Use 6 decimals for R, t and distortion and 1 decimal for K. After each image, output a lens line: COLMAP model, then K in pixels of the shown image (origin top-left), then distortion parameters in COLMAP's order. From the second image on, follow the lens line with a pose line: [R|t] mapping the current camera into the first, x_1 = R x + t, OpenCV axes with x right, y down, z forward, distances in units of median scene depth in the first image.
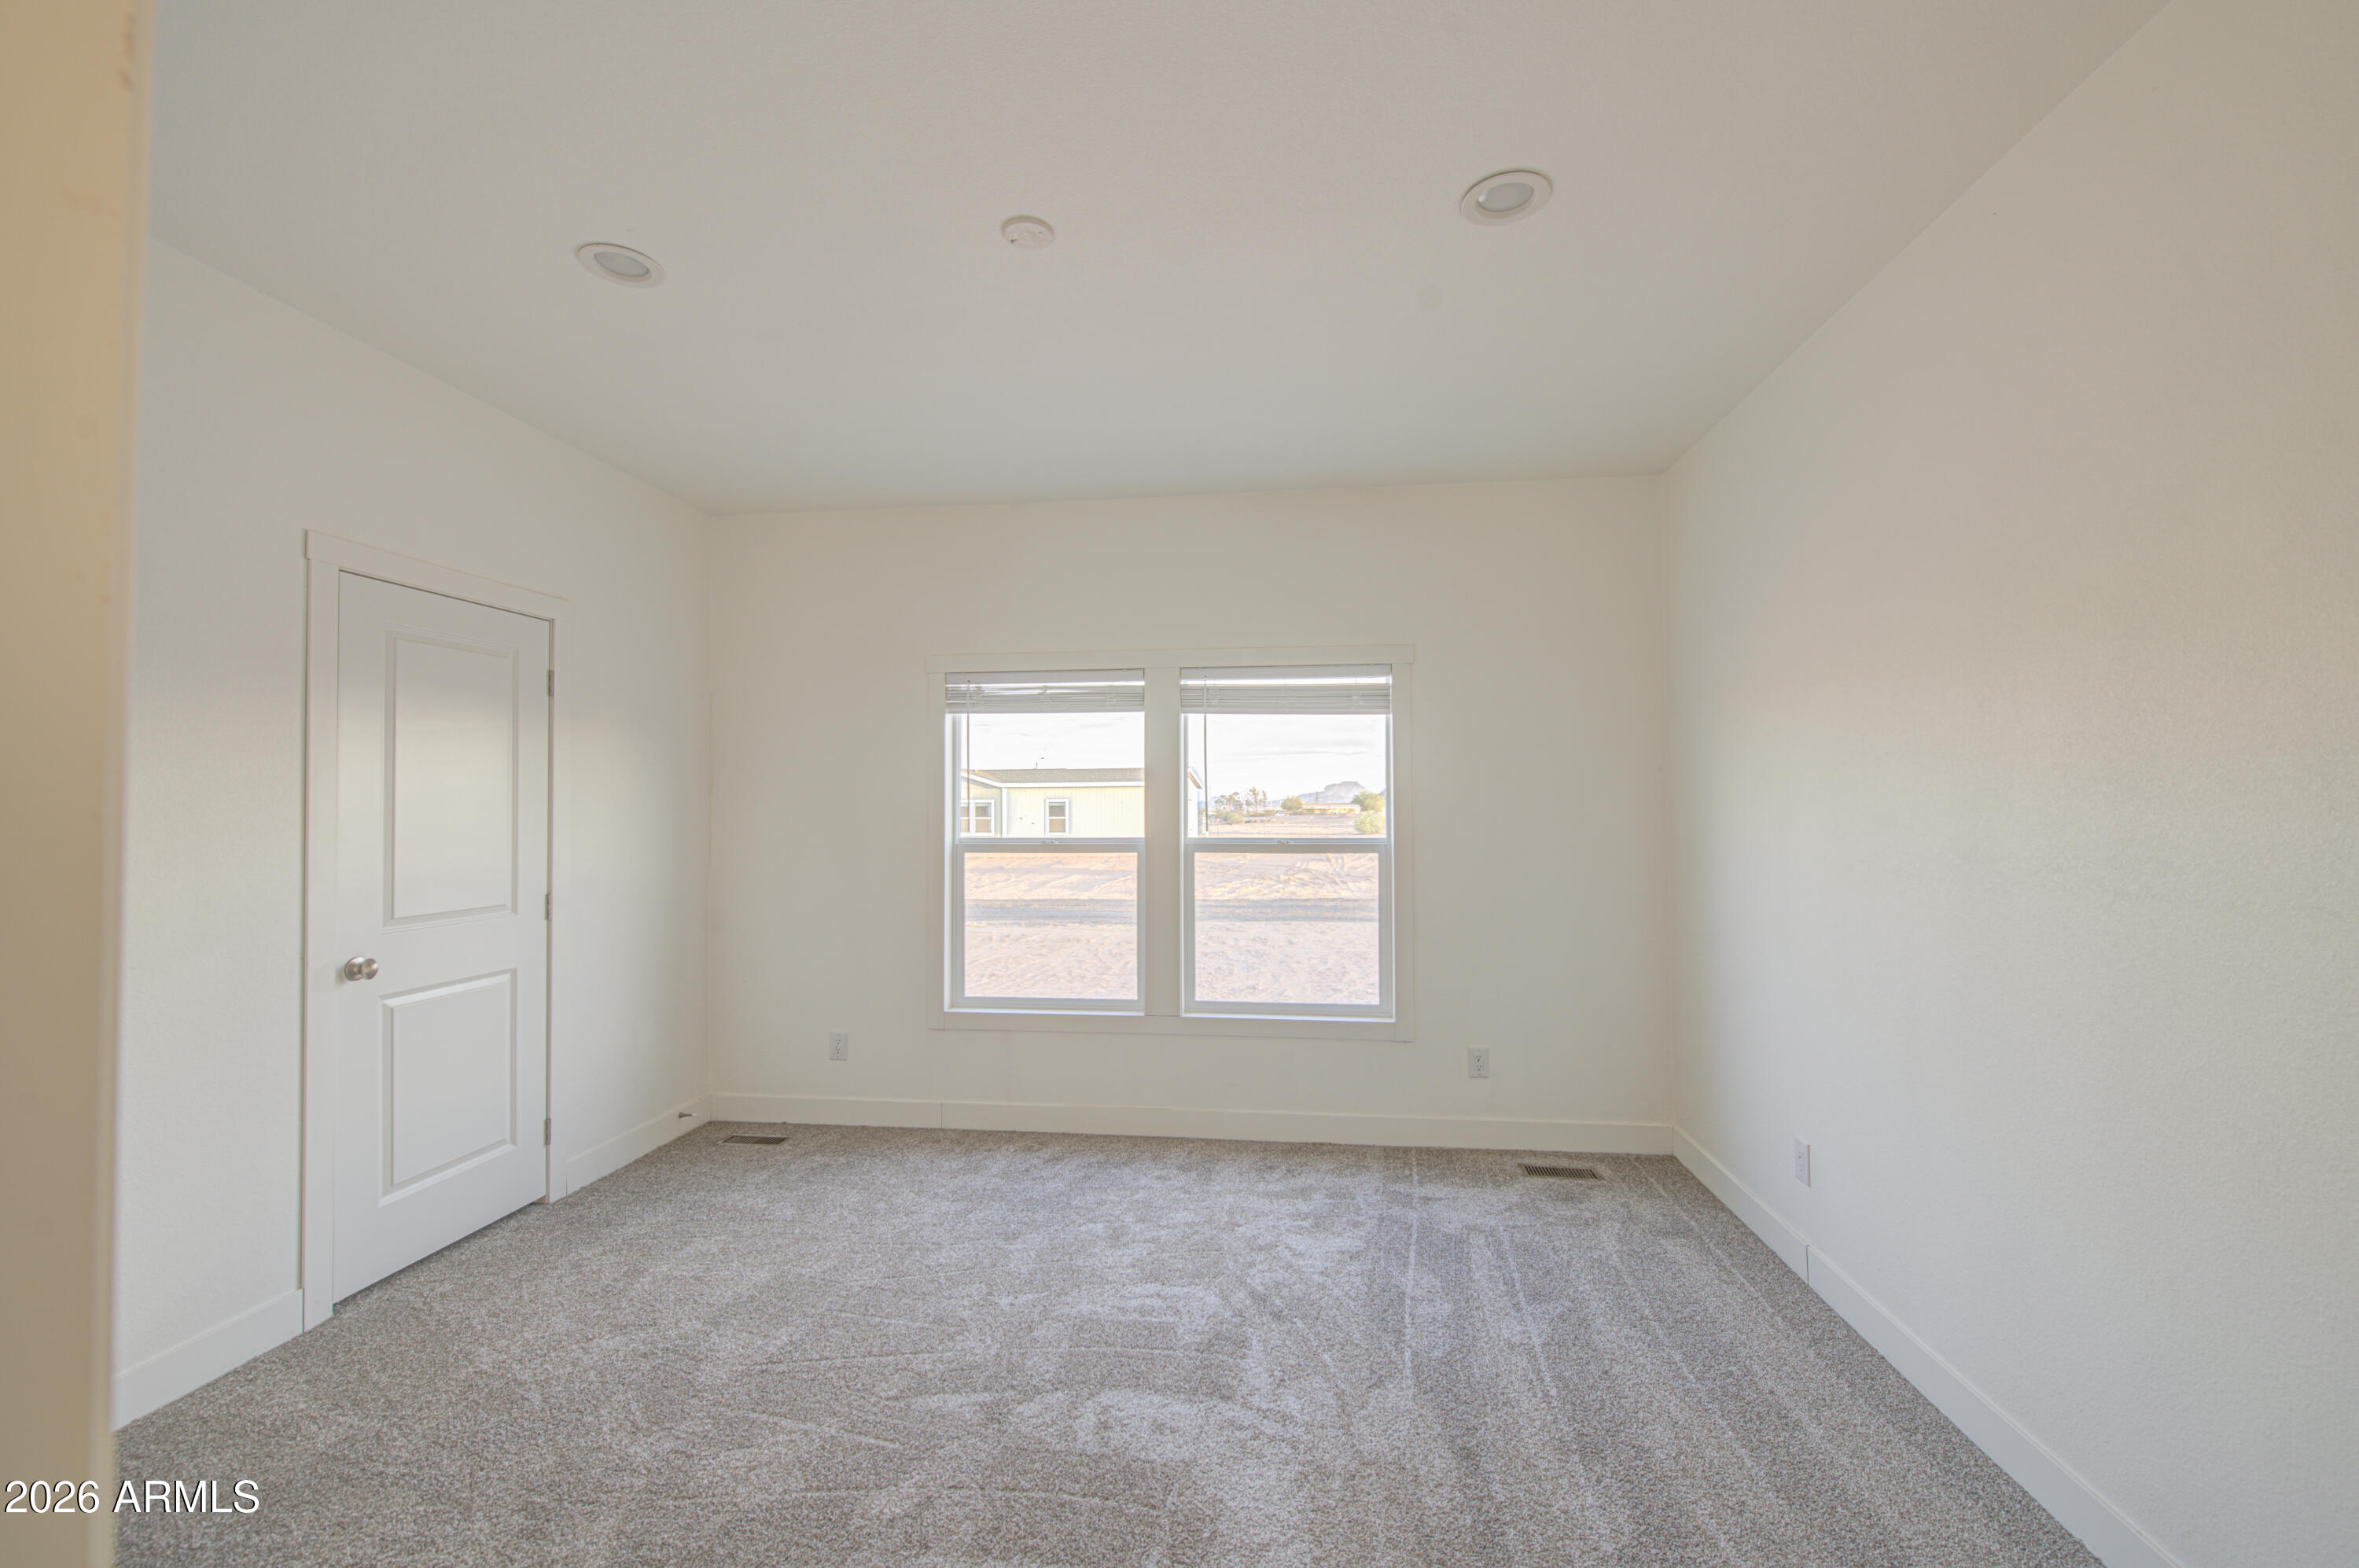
lens RADIAL K [[953.3, 0, 1181.9], [0, 953.3, 791.6], [0, 0, 1]] dist [-0.000797, -0.000878]
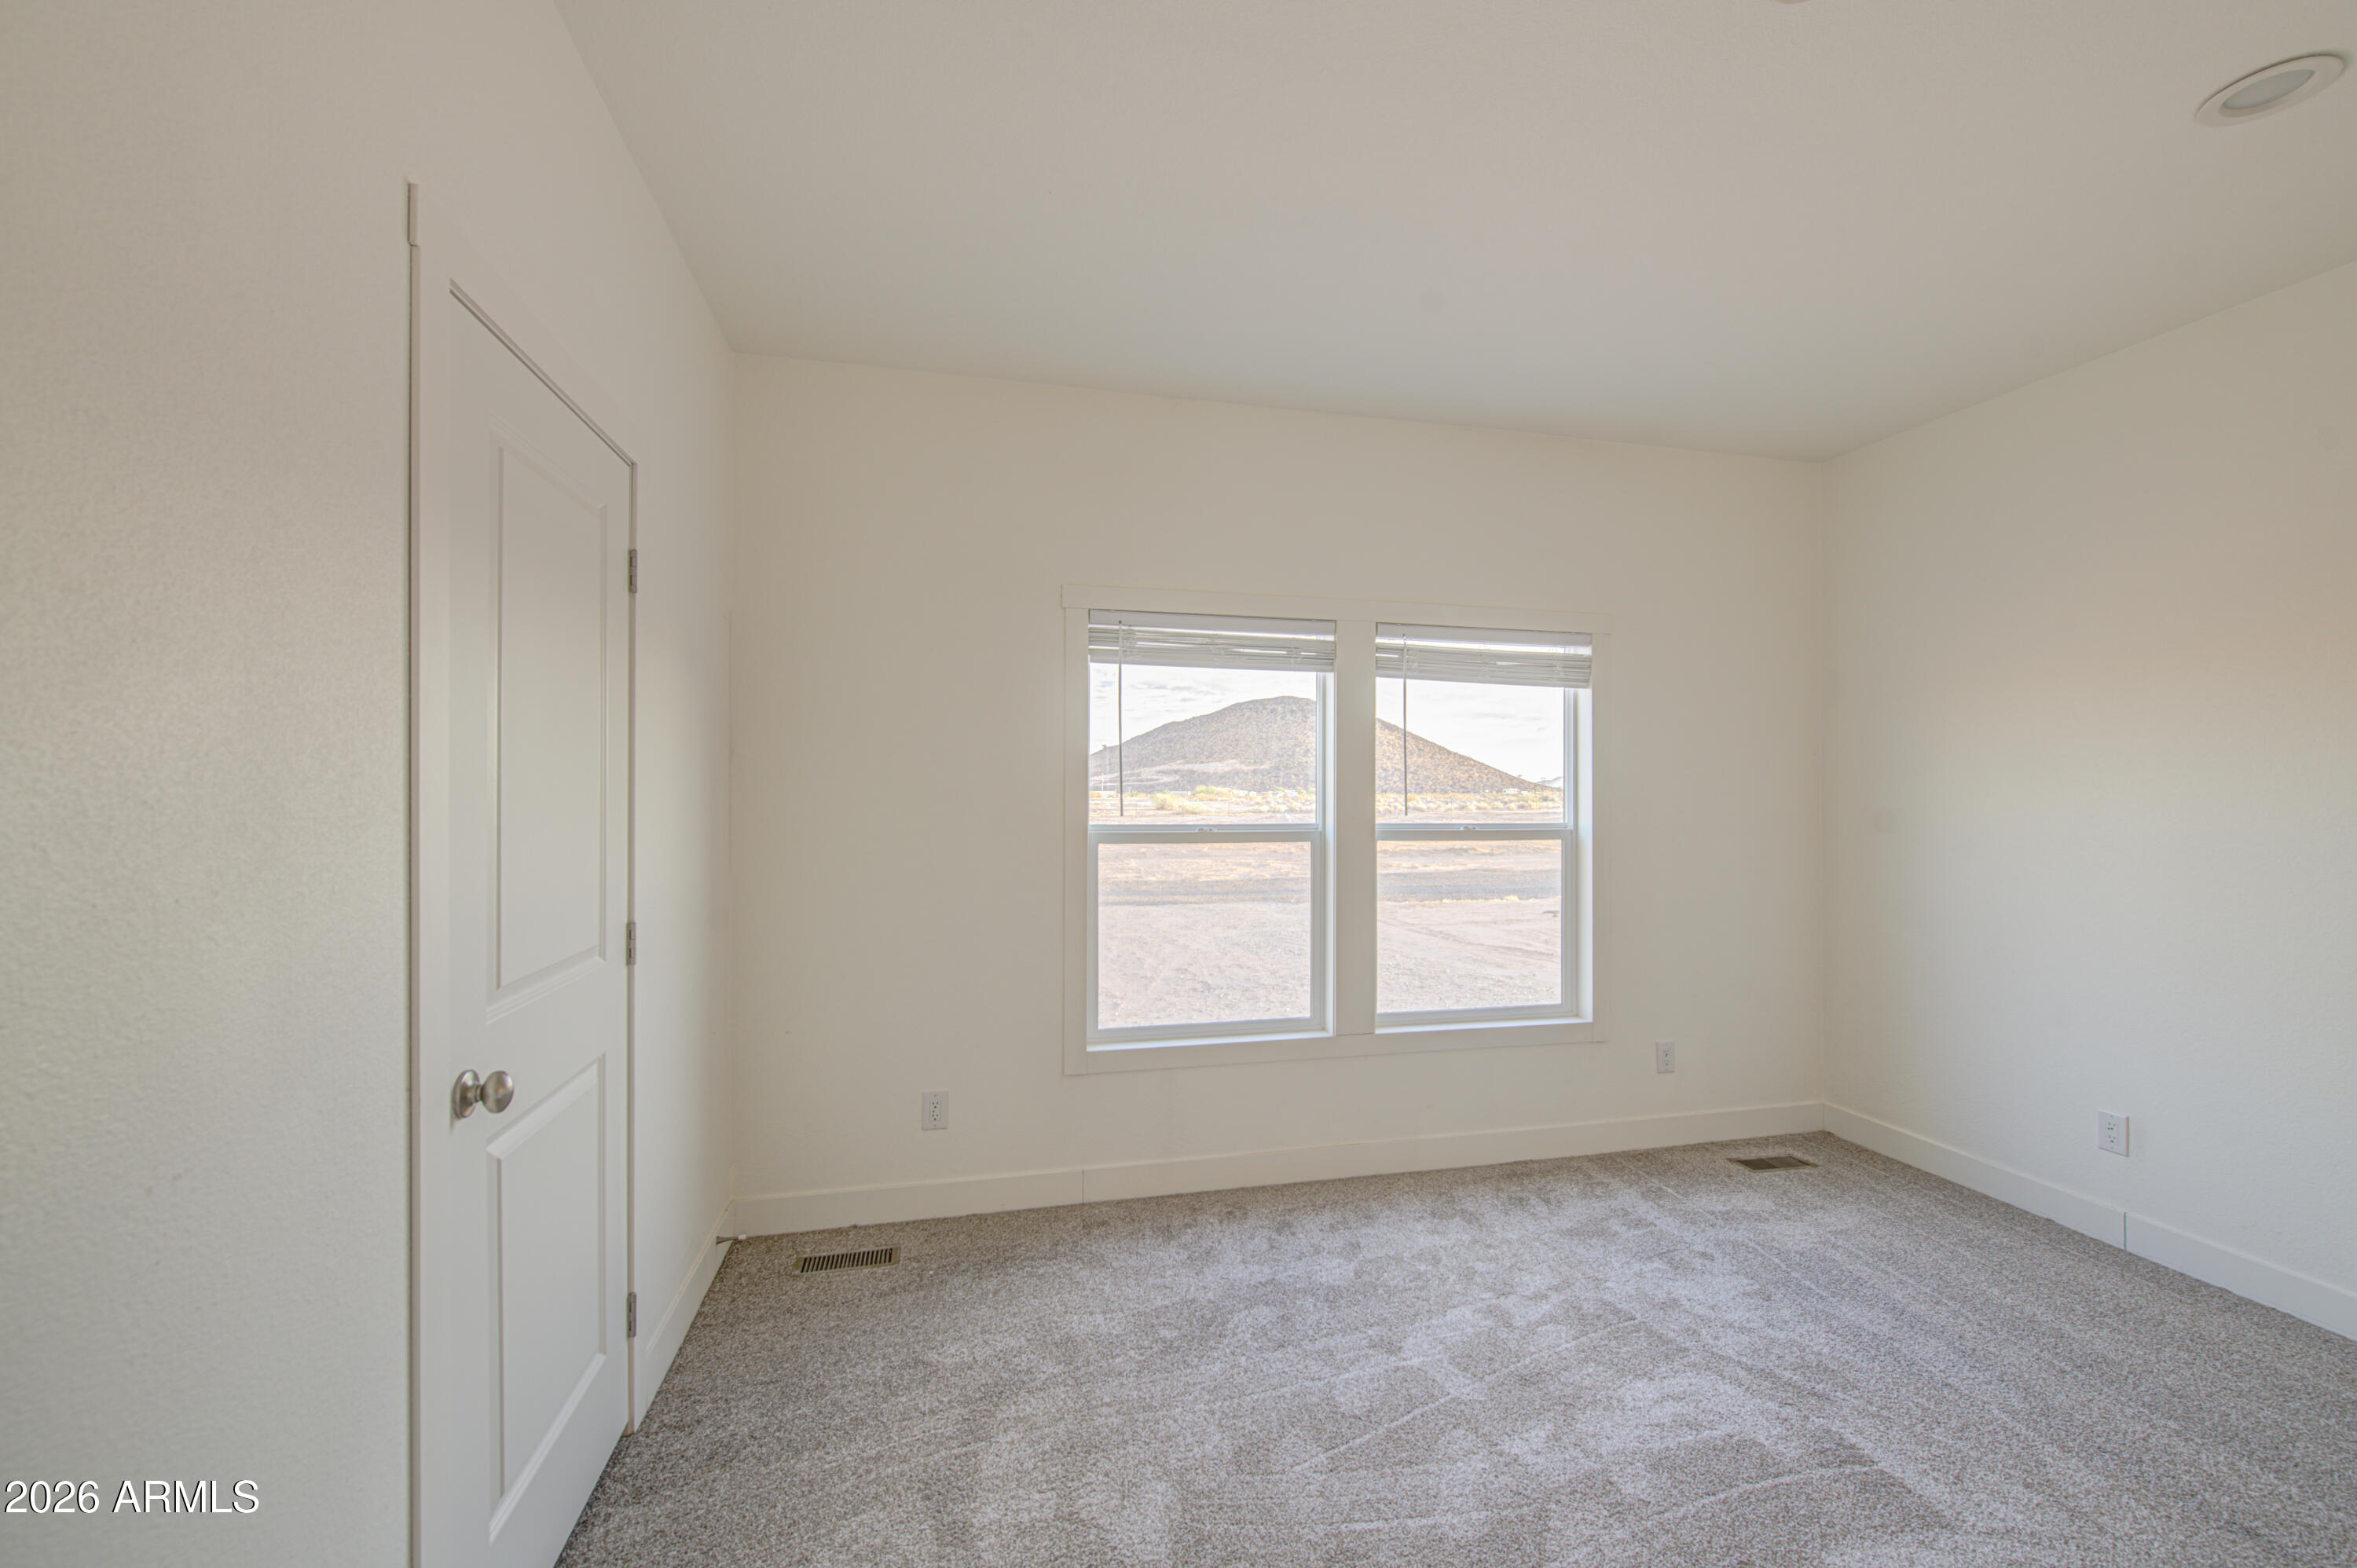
lens RADIAL K [[952.4, 0, 1188.4], [0, 952.4, 791.5], [0, 0, 1]] dist [-0.000797, -0.000878]
pose [[0.939003, 0.006631, 0.343845, -0.490537], [-0.012349, 0.999819, 0.014444, 0.010739], [-0.343687, -0.017809, 0.938915, 0.286596]]
